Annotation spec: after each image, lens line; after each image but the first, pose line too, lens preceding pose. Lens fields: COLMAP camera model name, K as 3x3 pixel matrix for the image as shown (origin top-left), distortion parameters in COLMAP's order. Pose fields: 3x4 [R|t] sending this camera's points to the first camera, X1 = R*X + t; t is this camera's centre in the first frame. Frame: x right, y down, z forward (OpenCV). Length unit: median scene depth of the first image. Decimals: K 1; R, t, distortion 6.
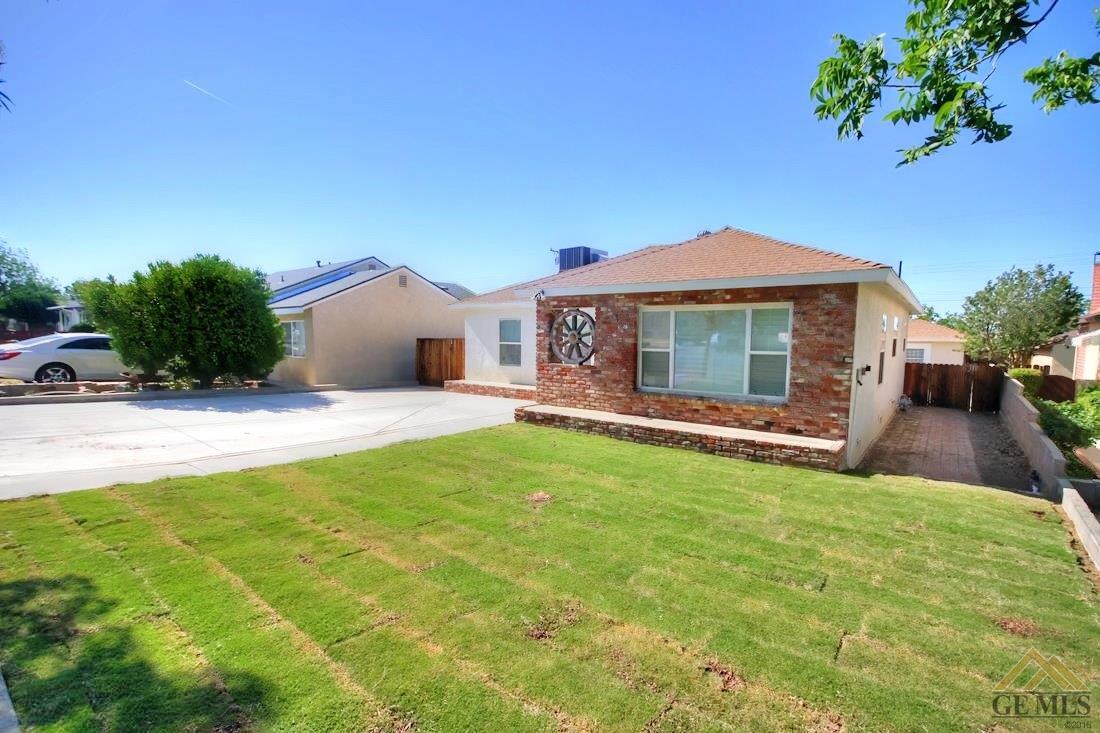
lens RADIAL K [[511.2, 0, 547.6], [0, 511.2, 377.1], [0, 0, 1]] dist [0.000770, 0.000201]
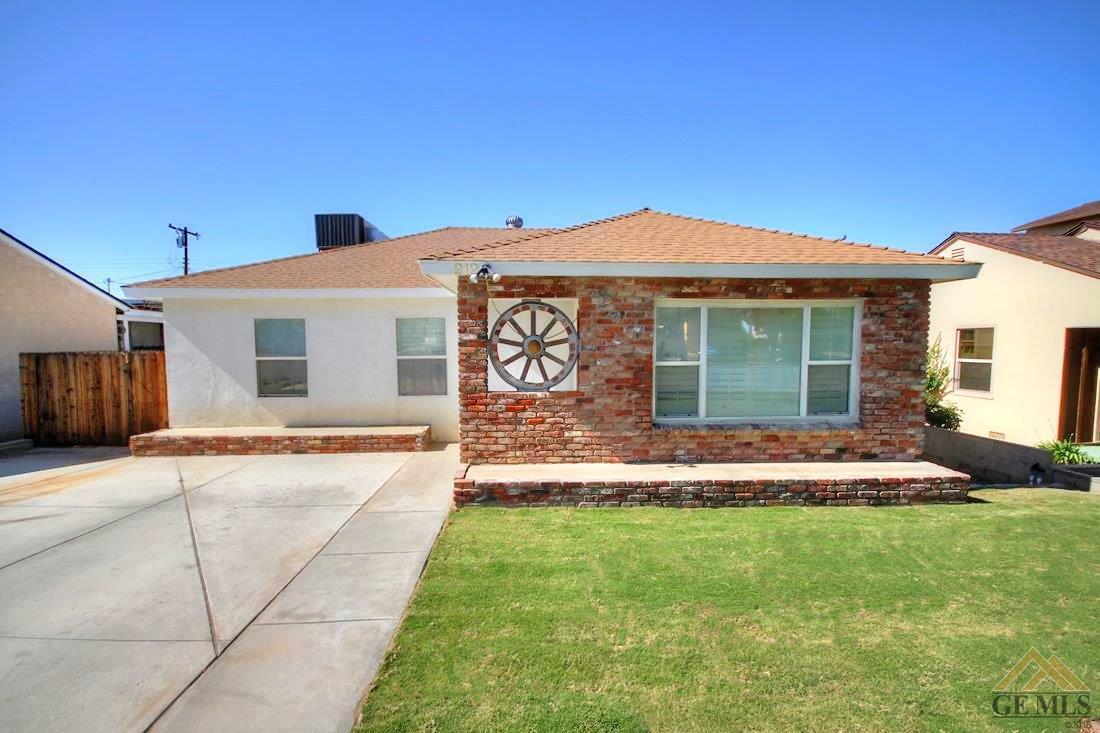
lens RADIAL K [[511.2, 0, 547.6], [0, 511.2, 377.1], [0, 0, 1]] dist [0.000770, 0.000201]
pose [[0.760774, -0.056463, 0.646557, -0.363784], [0.063736, 0.997893, 0.012149, -0.053647], [-0.645880, 0.031966, 0.762769, 0.587202]]
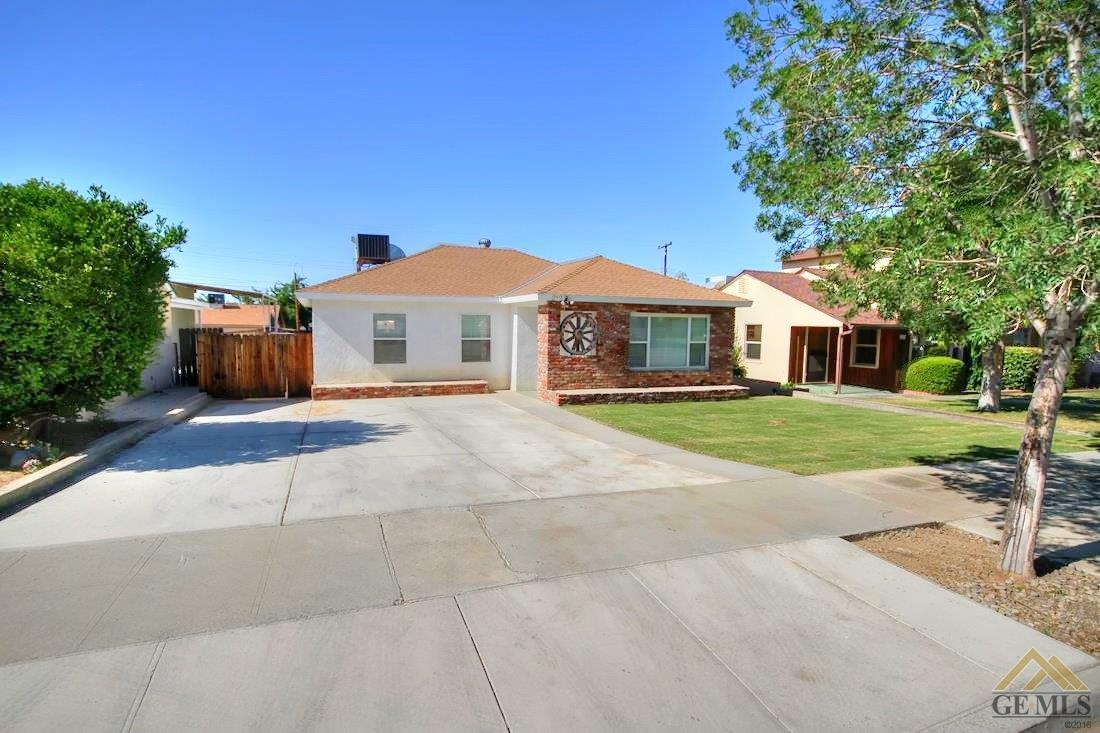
lens RADIAL K [[576.9, 0, 550.0], [0, 576.9, 366.5], [0, 0, 1]] dist [0.001138, 0.000053]
pose [[0.497552, -0.064998, 0.864995, -1.366122], [0.062518, 0.997282, 0.038978, -0.063956], [-0.865178, 0.034685, 0.500264, 0.382784]]
